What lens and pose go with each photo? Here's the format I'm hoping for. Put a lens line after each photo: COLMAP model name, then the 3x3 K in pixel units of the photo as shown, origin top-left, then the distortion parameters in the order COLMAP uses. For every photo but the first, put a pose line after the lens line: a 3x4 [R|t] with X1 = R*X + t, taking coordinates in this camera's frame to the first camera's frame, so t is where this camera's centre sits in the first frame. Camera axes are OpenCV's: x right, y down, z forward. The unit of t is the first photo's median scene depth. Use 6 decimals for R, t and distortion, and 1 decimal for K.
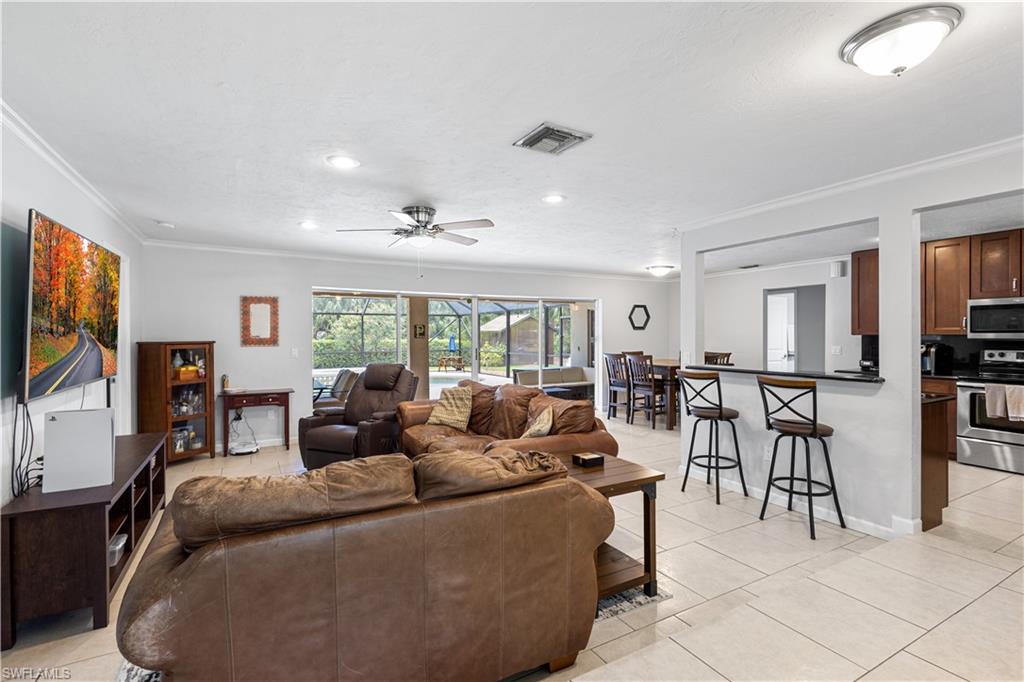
lens RADIAL K [[472.0, 0, 515.0], [0, 472.0, 339.1], [0, 0, 1]] dist [0.000556, 0.000458]
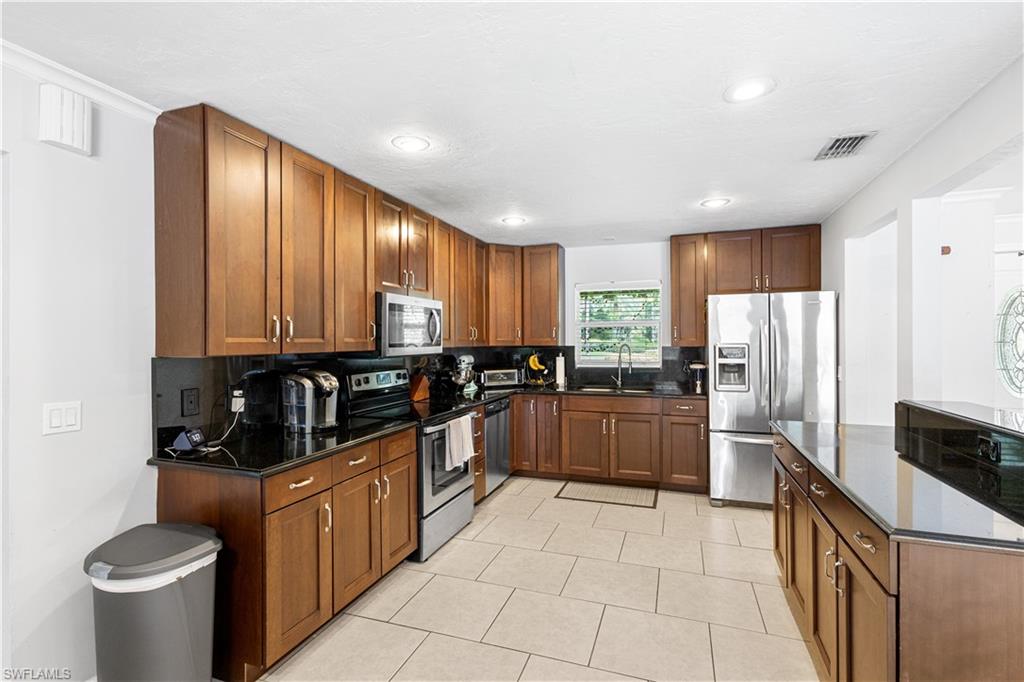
lens RADIAL K [[472.0, 0, 512.0], [0, 472.0, 337.0], [0, 0, 1]] dist [0.000556, 0.000458]
pose [[-0.658997, 0.011642, 0.752055, 0.387875], [0.011471, 0.999919, -0.005428, -0.020738], [-0.752058, 0.005050, -0.659078, 1.236255]]
